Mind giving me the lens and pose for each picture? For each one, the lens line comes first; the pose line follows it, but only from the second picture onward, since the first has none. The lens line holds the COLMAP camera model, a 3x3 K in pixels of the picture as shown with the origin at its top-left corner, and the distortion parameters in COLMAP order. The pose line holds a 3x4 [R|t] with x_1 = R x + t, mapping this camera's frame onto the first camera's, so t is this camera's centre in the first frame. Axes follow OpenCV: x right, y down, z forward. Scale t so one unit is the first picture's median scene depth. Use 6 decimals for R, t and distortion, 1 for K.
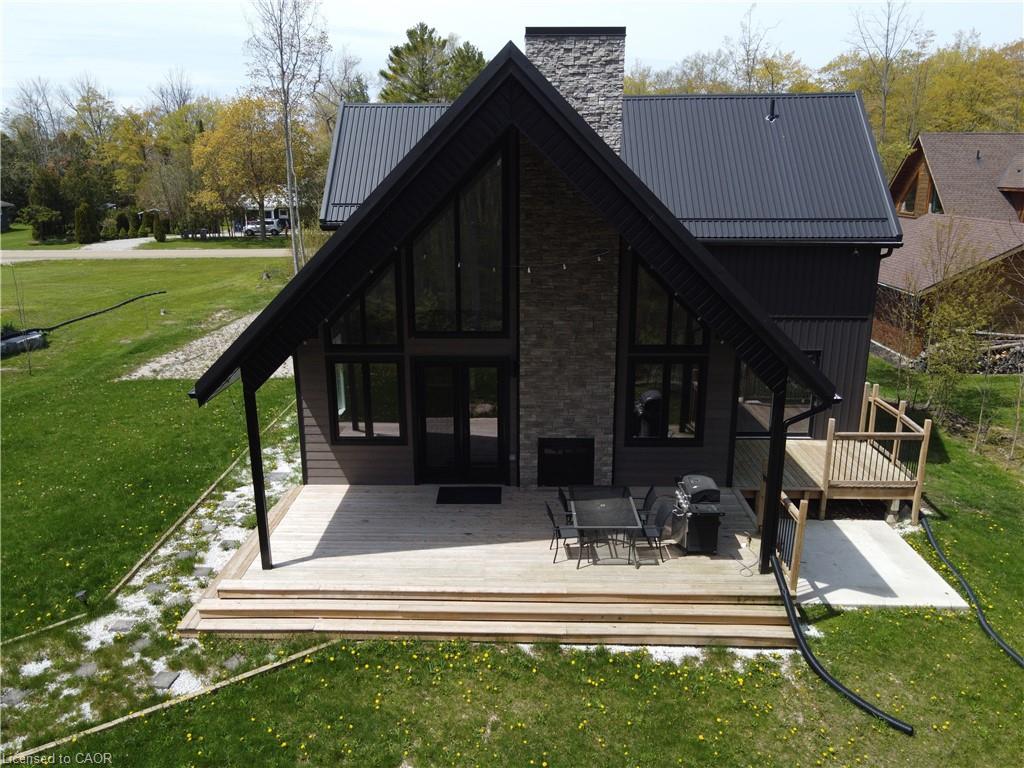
lens RADIAL K [[783.3, 0, 507.5], [0, 783.3, 384.2], [0, 0, 1]] dist [0.028549, -0.012825]
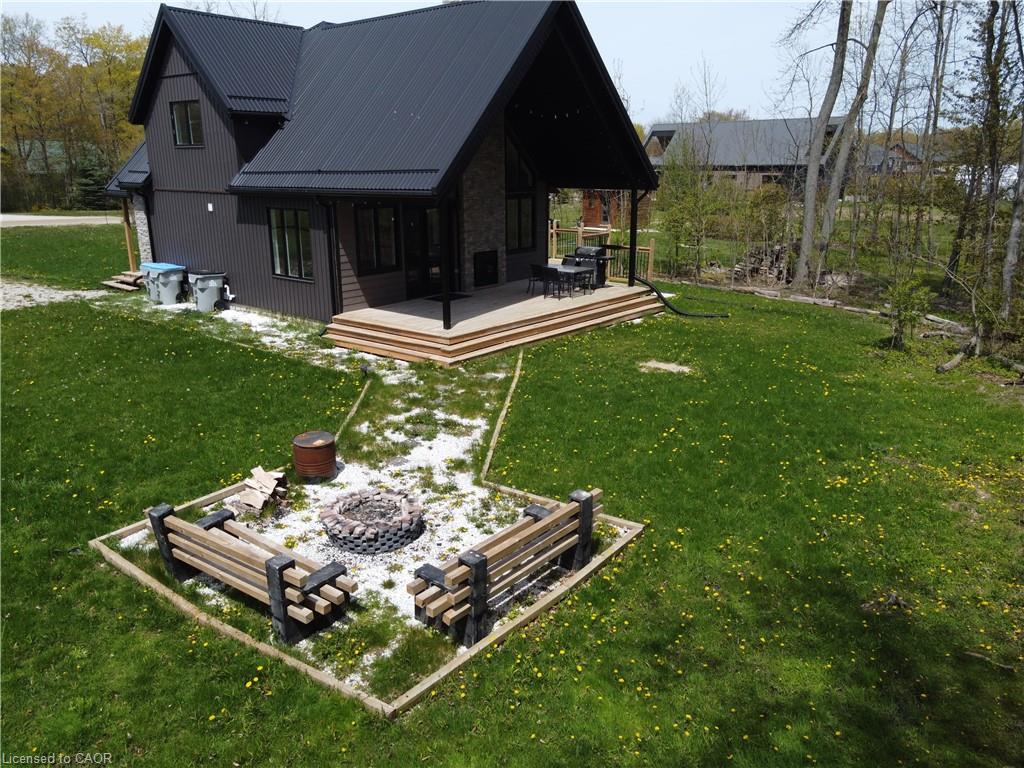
lens RADIAL K [[783.3, 0, 507.2], [0, 783.3, 376.9], [0, 0, 1]] dist [0.028549, -0.012825]
pose [[0.630808, -0.210000, 0.746981, -1.237521], [0.211127, 0.972812, 0.095197, 0.193161], [-0.746664, 0.097657, 0.657994, -0.009188]]
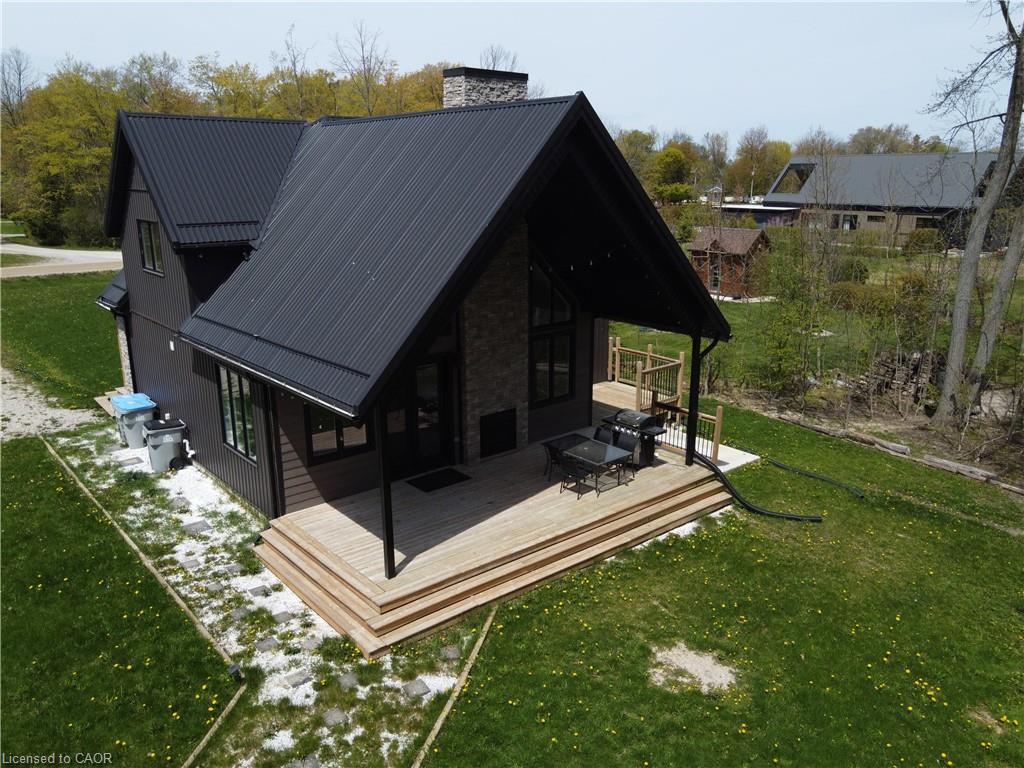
lens RADIAL K [[783.3, 0, 509.2], [0, 783.3, 382.6], [0, 0, 1]] dist [0.028549, -0.012825]
pose [[0.752557, -0.171397, 0.635831, -0.750438], [0.175989, 0.982762, 0.056620, -0.044633], [-0.634575, 0.069289, 0.769749, 0.084425]]
